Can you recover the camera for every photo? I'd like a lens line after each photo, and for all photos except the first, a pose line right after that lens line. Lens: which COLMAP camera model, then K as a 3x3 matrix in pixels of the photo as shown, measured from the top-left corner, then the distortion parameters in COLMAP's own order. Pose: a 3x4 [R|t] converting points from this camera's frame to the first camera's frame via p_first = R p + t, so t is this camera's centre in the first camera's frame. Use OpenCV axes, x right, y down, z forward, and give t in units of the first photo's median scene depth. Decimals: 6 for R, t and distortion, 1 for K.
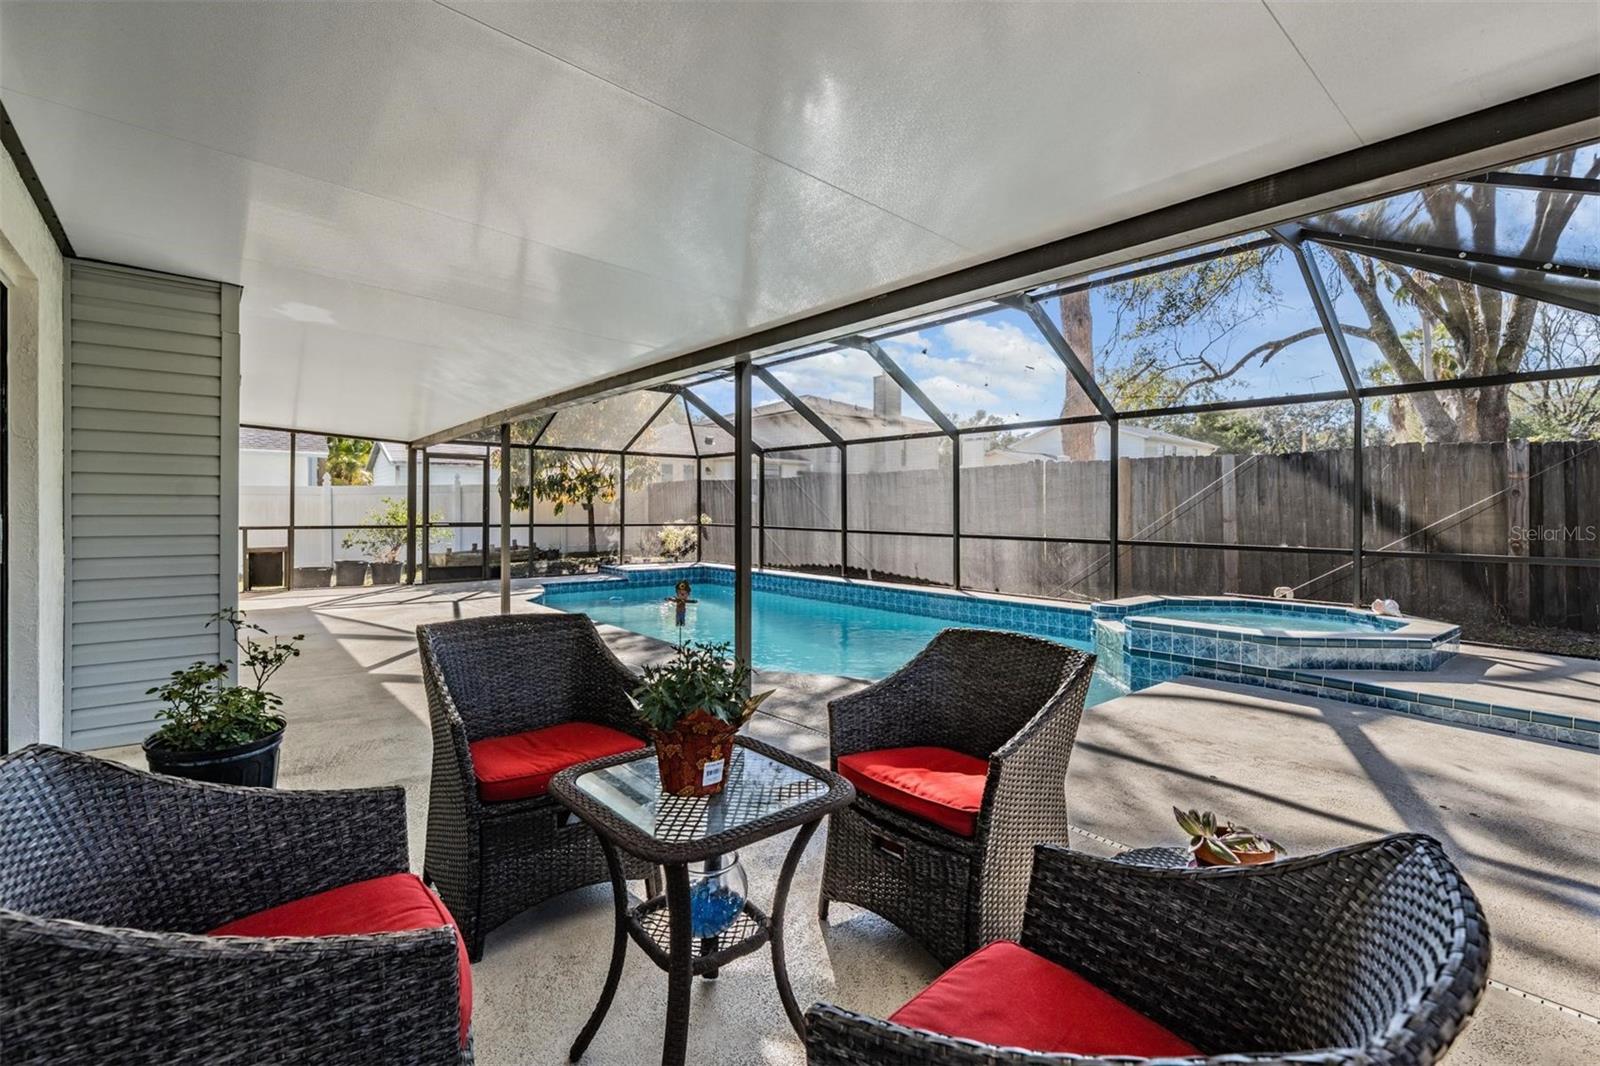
lens RADIAL K [[735.4, 0, 800.0], [0, 735.4, 533.0], [0, 0, 1]] dist [0.002228, 0.000698]
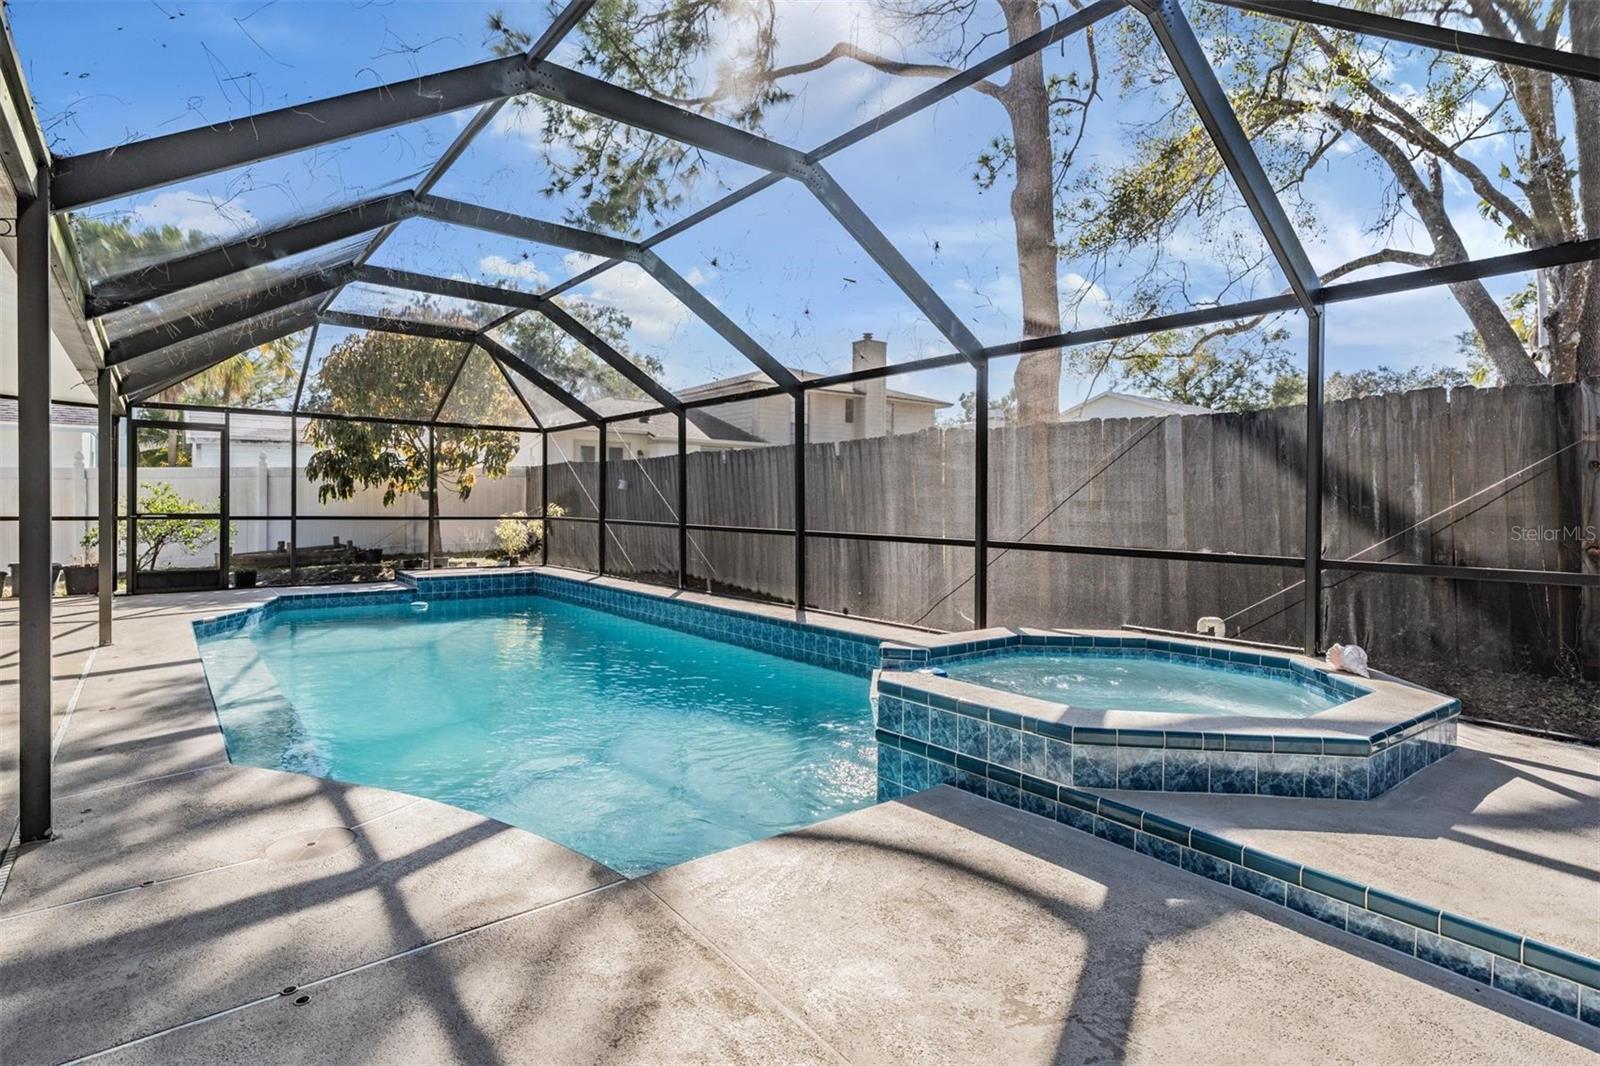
lens RADIAL K [[828.4, 0, 800.0], [0, 828.4, 533.0], [0, 0, 1]] dist [0.001941, 0.000871]
pose [[0.999291, 0.004327, -0.037393, 0.336392], [-0.004231, 0.999988, 0.002659, 0.001845], [0.037404, -0.002499, 0.999297, 0.285766]]
